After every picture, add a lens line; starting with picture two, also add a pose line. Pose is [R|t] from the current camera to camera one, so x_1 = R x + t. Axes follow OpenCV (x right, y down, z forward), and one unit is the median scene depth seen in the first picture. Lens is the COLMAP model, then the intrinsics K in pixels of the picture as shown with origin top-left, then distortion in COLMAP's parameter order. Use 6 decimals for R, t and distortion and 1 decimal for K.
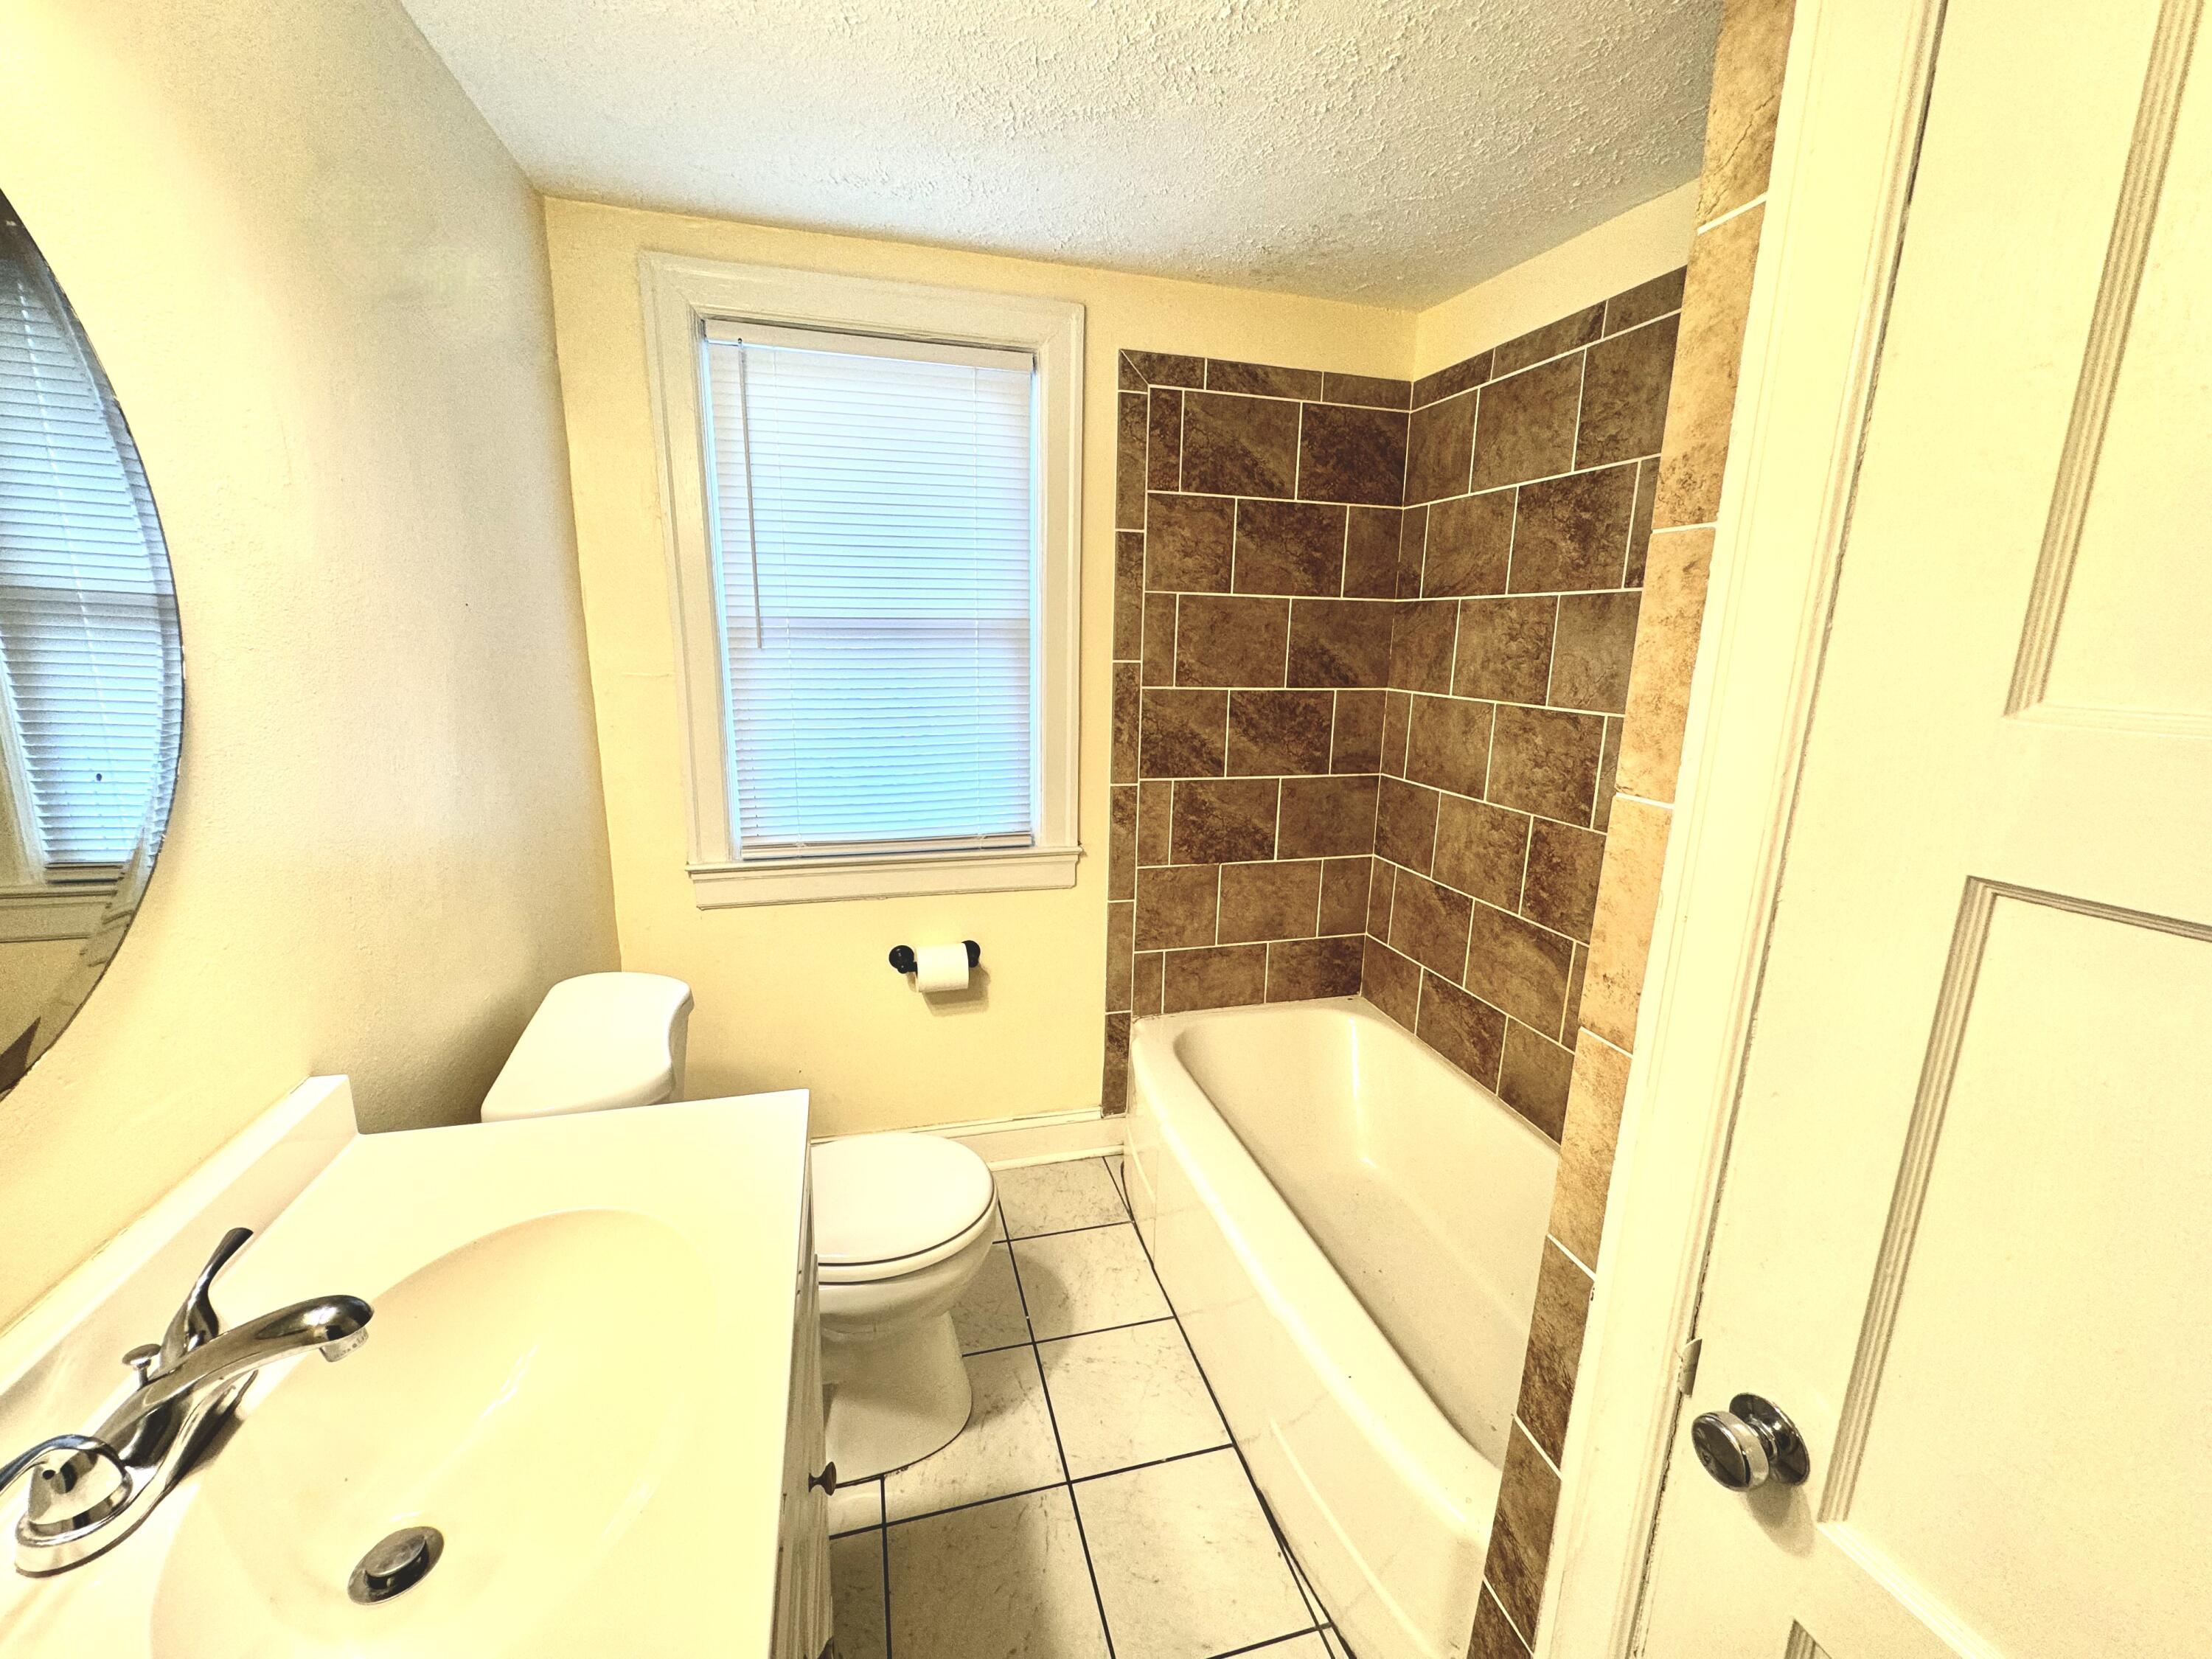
lens RADIAL K [[882.7, 0, 1103.6], [0, 882.7, 830.3], [0, 0, 1]] dist [-0.003797, 0.000406]
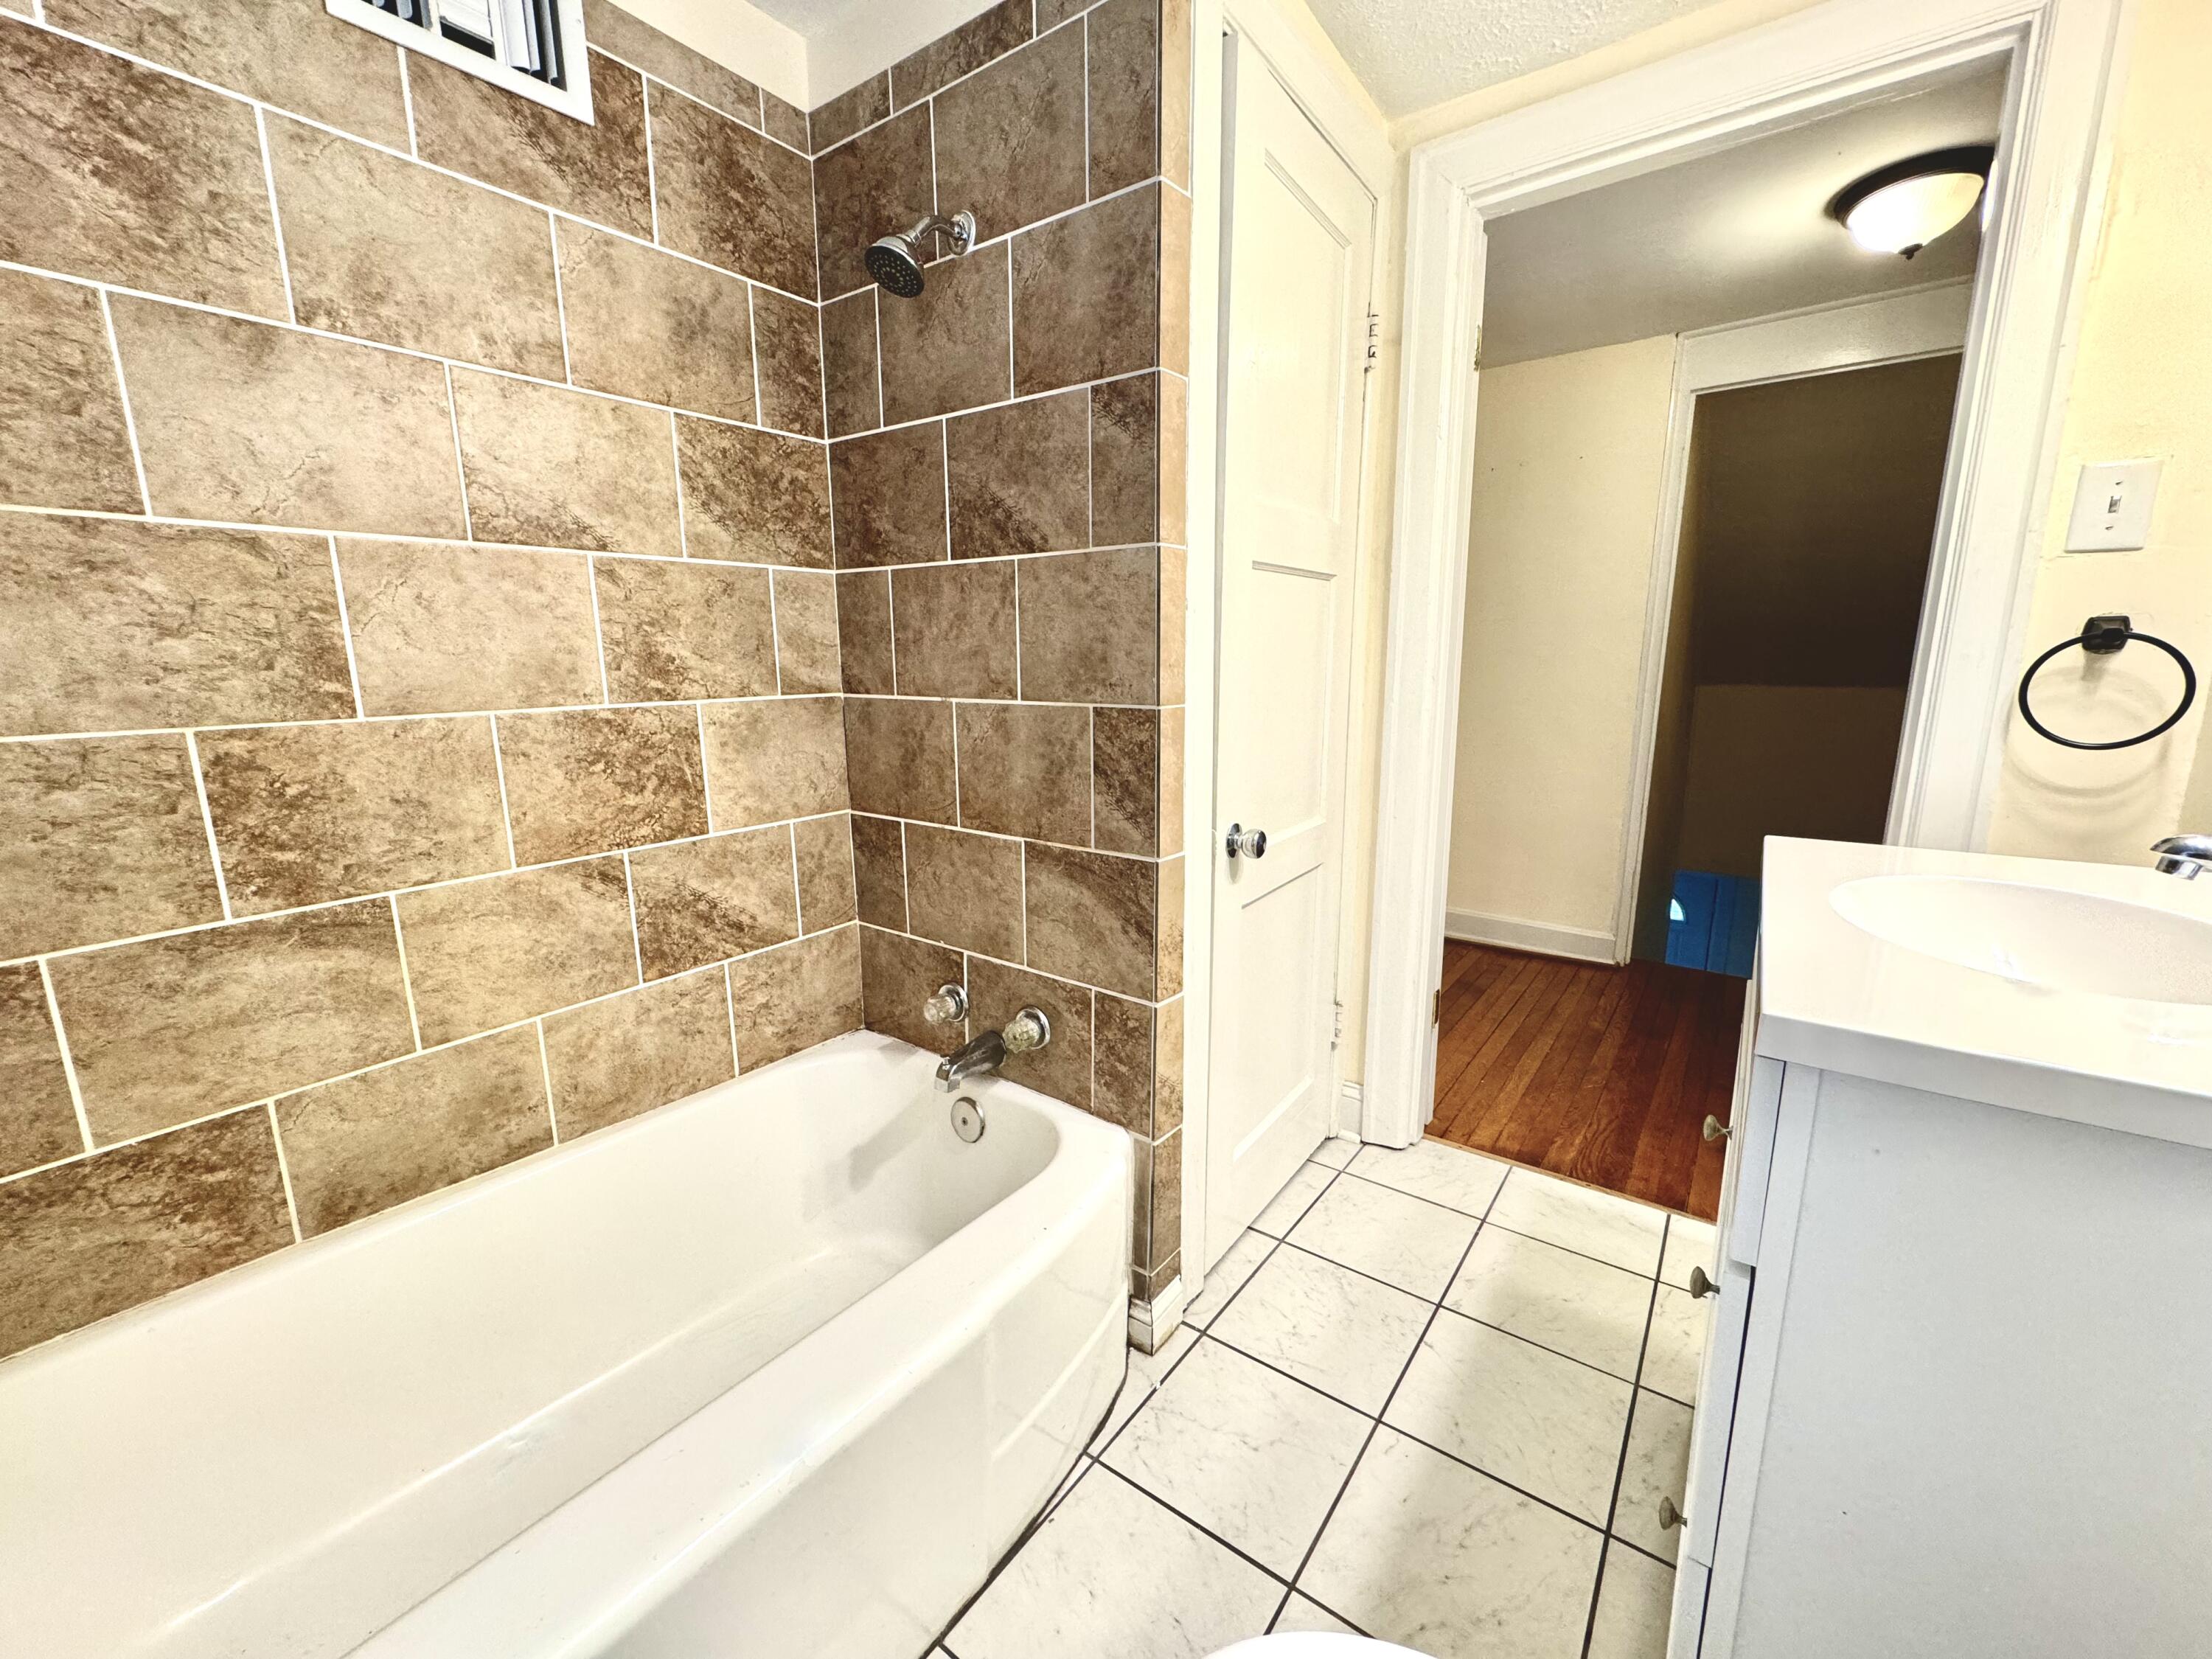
lens RADIAL K [[882.7, 0, 1124.2], [0, 882.7, 809.4], [0, 0, 1]] dist [-0.003797, 0.000406]
pose [[-0.622414, -0.175836, 0.762682, -0.274367], [0.148669, 0.930138, 0.335769, -0.067130], [-0.768439, 0.322374, -0.552789, 0.881141]]
